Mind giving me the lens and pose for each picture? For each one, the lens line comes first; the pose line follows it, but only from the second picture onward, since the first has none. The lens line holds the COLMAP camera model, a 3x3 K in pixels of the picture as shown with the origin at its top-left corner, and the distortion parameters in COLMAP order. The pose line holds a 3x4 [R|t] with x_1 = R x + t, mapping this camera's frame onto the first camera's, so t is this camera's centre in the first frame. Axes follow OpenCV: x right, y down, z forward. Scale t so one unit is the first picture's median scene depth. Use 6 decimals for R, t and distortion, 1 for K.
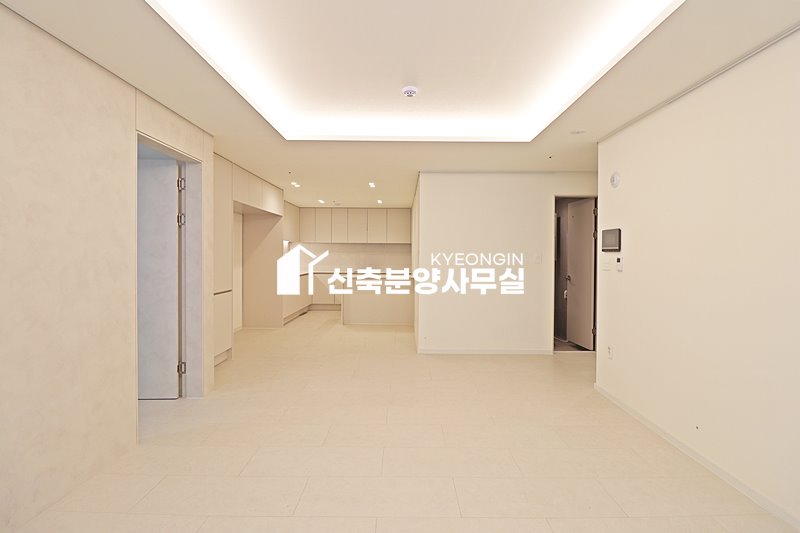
lens RADIAL K [[369.4, 0, 402.2], [0, 369.4, 258.0], [0, 0, 1]] dist [-0.007845, -0.008929]
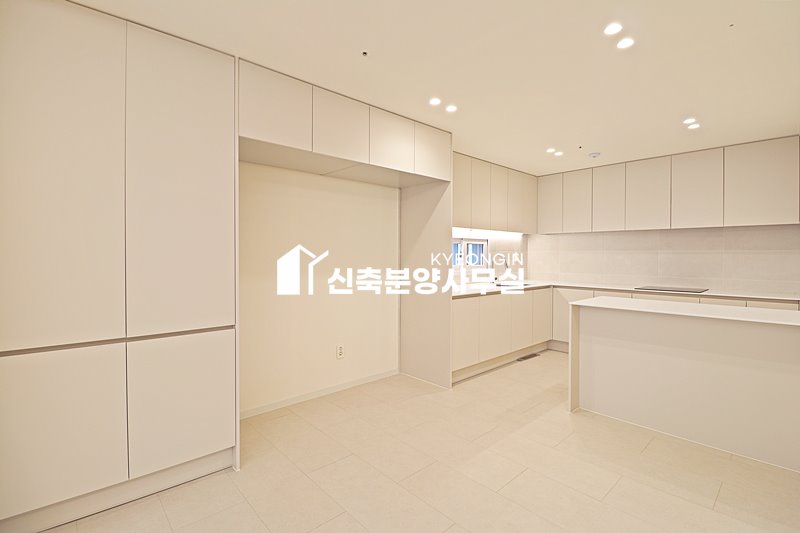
lens RADIAL K [[369.4, 0, 405.7], [0, 369.4, 260.4], [0, 0, 1]] dist [-0.007845, -0.008929]
pose [[0.681427, 0.005294, -0.731867, 0.019104], [-0.004876, 0.999984, 0.002693, 0.000525], [0.731870, 0.001733, 0.681442, 0.453924]]
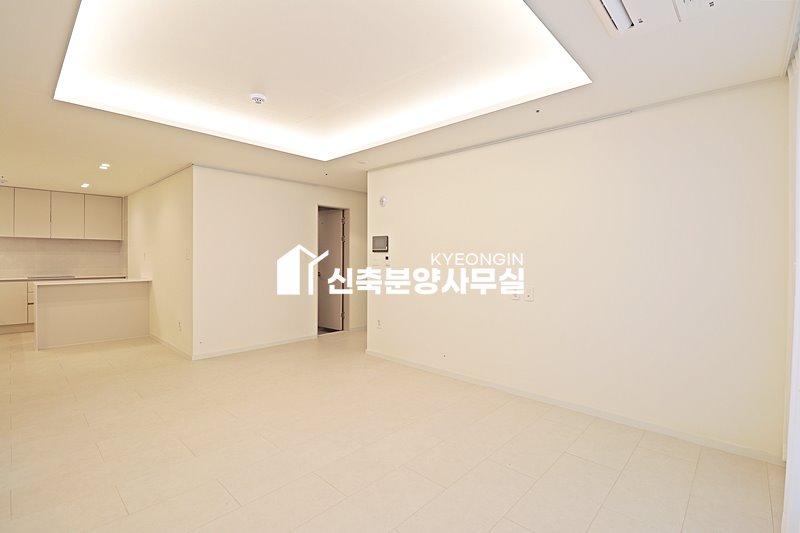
lens RADIAL K [[369.4, 0, 405.2], [0, 369.4, 258.9], [0, 0, 1]] dist [-0.007845, -0.008929]
pose [[0.672882, -0.005932, 0.739726, -0.163065], [0.005396, 0.999981, 0.003111, 0.002153], [-0.739730, 0.001899, 0.672901, -0.007236]]
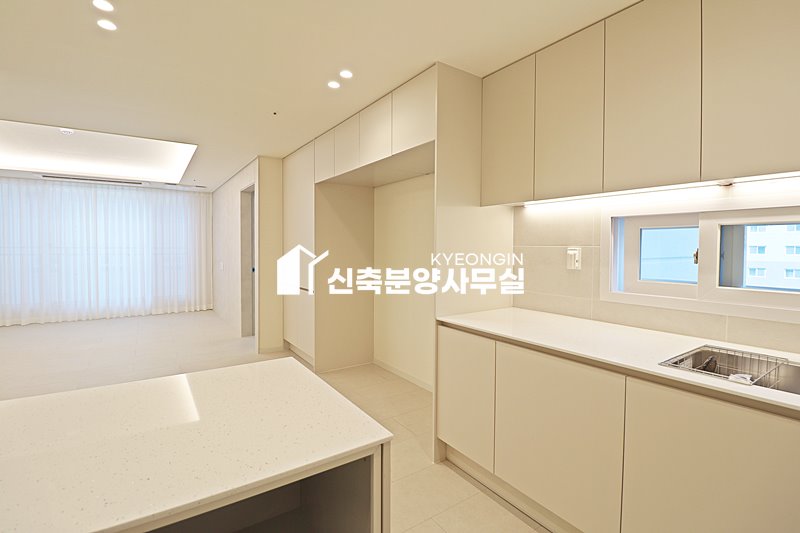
lens RADIAL K [[369.4, 0, 399.3], [0, 369.4, 257.3], [0, 0, 1]] dist [-0.007845, -0.008929]
pose [[-0.820090, 0.007387, -0.572186, -0.074031], [-0.012298, 0.999458, 0.030529, -0.010012], [0.572102, 0.032074, -0.819555, 0.972010]]
